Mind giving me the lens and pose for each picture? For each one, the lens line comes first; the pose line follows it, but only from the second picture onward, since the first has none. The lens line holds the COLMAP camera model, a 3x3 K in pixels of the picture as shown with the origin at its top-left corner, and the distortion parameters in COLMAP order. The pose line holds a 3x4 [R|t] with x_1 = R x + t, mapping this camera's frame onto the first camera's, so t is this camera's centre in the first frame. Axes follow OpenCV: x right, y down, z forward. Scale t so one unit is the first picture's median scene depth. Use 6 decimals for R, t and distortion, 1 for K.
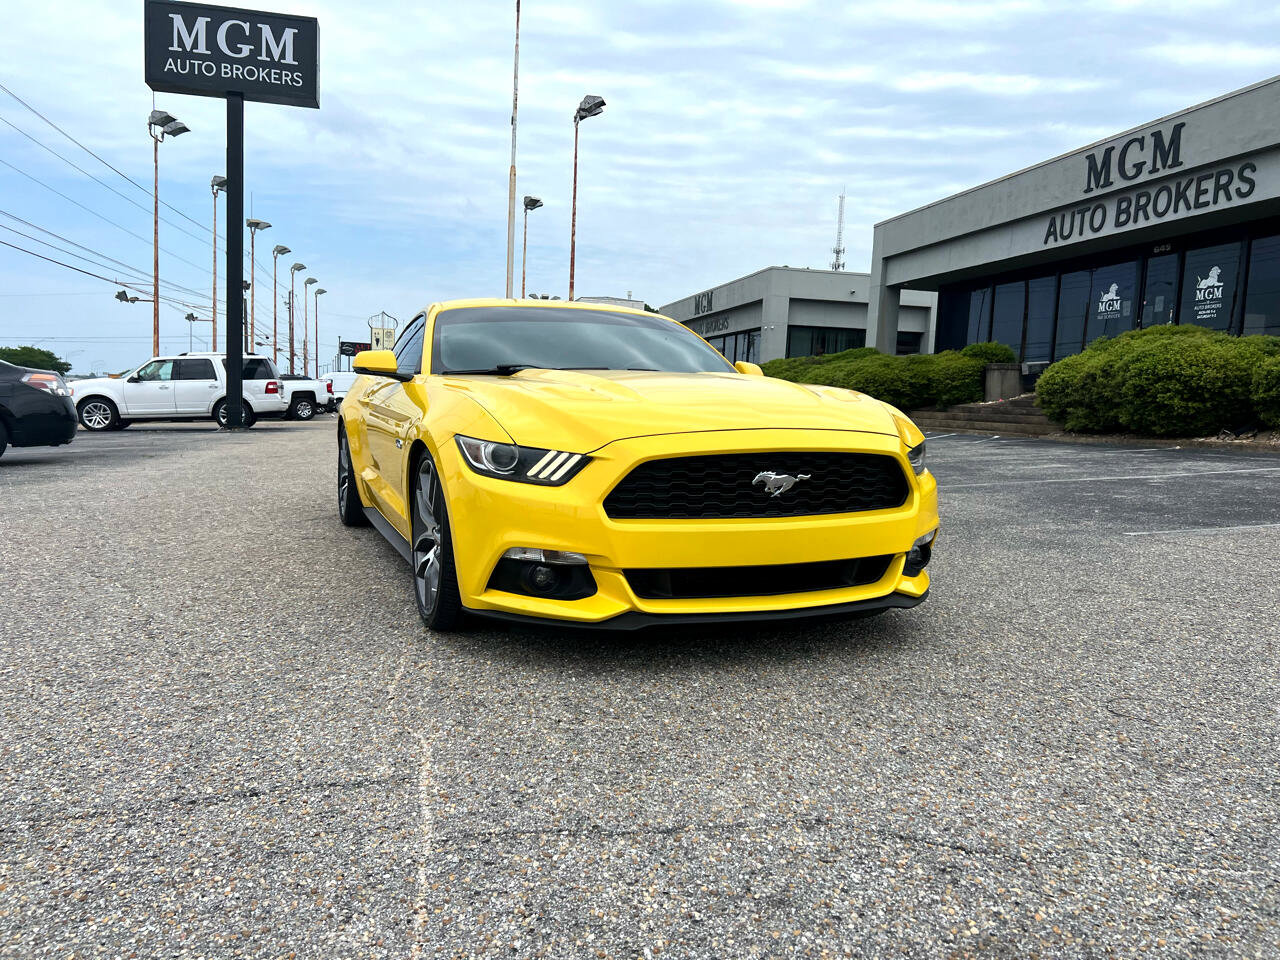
lens RADIAL K [[952.5, 0, 627.8], [0, 952.5, 487.4], [0, 0, 1]] dist [0.046678, -0.045311]
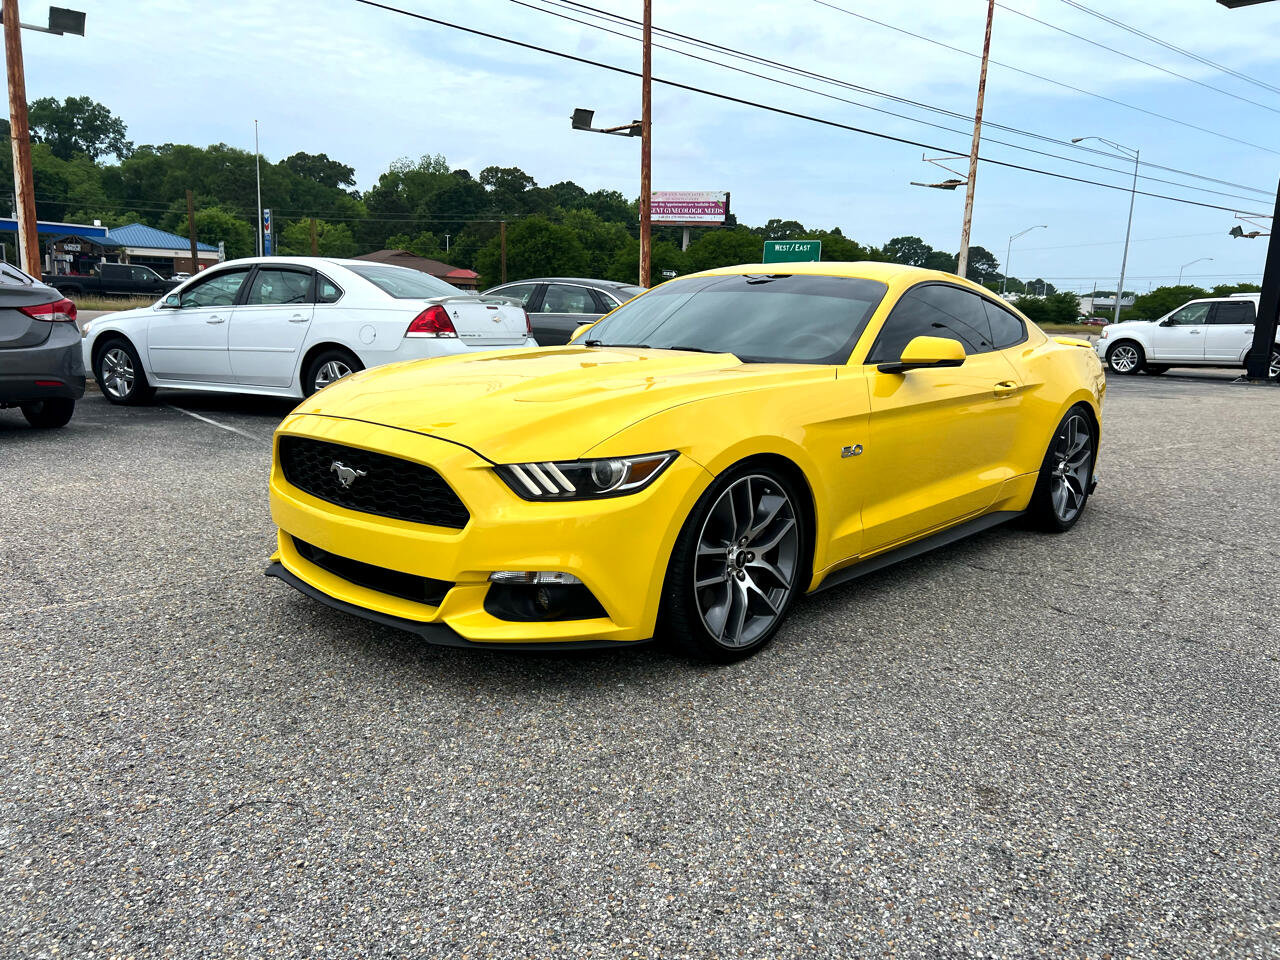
lens RADIAL K [[959.3, 0, 639.5], [0, 959.3, 475.7], [0, 0, 1]] dist [0.049202, -0.050693]
pose [[0.438023, 0.153542, -0.885754, 0.218878], [-0.108181, 0.987148, 0.117621, -0.028609], [0.892431, 0.044301, 0.449004, 0.150323]]
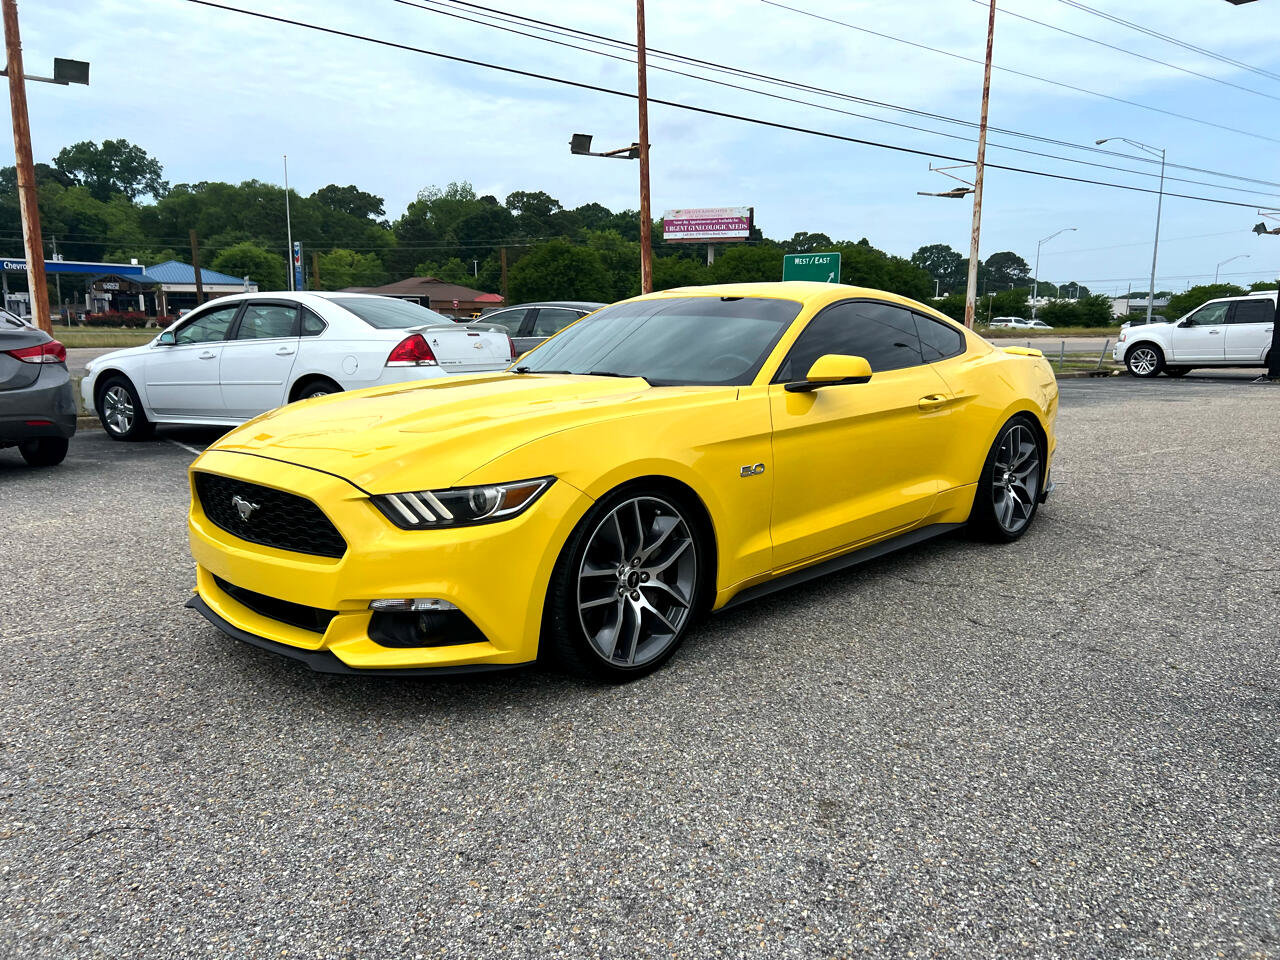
lens RADIAL K [[958.5, 0, 638.9], [0, 958.5, 477.3], [0, 0, 1]] dist [0.048212, -0.049118]
pose [[0.410032, 0.126842, -0.903208, 0.234768], [-0.075992, 0.991590, 0.104756, -0.033073], [0.908900, 0.025684, 0.416222, 0.174512]]
